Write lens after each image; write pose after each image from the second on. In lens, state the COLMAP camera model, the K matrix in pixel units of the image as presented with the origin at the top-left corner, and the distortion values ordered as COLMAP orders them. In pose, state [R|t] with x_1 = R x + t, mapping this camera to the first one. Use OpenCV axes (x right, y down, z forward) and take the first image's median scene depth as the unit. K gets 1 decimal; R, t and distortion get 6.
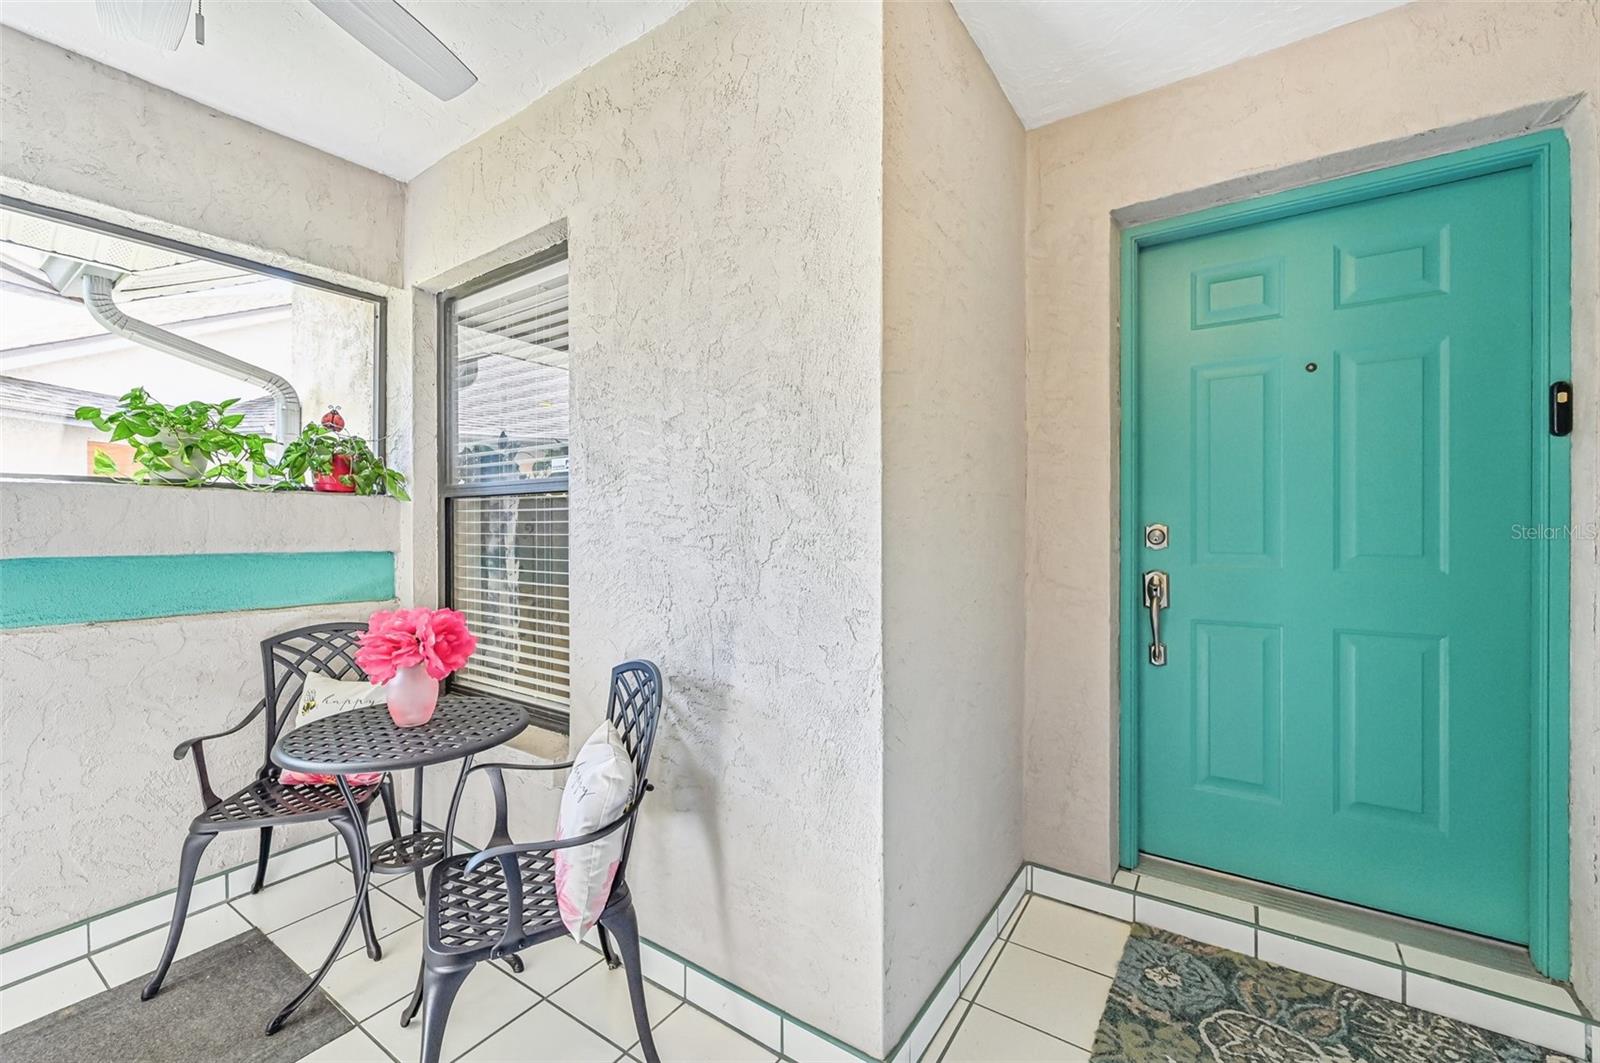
lens RADIAL K [[658.5, 0, 802.5], [0, 658.5, 530.7], [0, 0, 1]] dist [-0.001181, 0.000948]
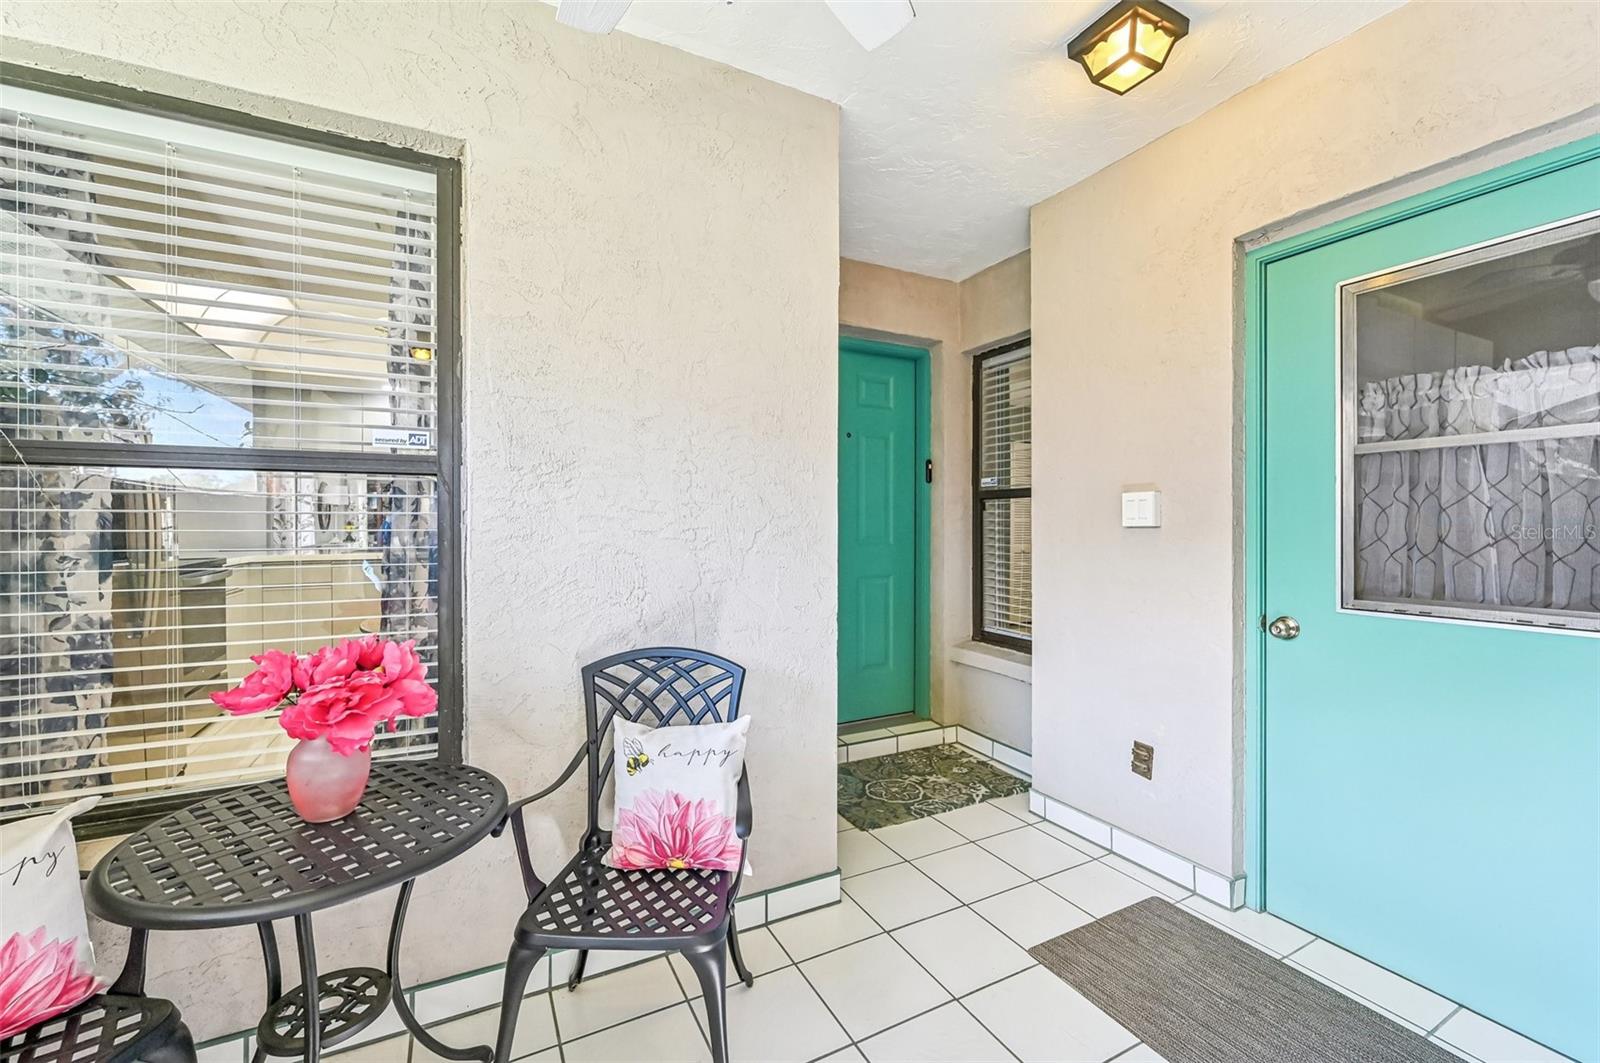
lens RADIAL K [[658.5, 0, 808.8], [0, 658.5, 526.3], [0, 0, 1]] dist [-0.001181, 0.000948]
pose [[0.464894, -0.003586, 0.885359, -1.055587], [0.001224, 0.999993, 0.003408, -0.000515], [-0.885366, -0.000501, 0.464895, 0.287966]]
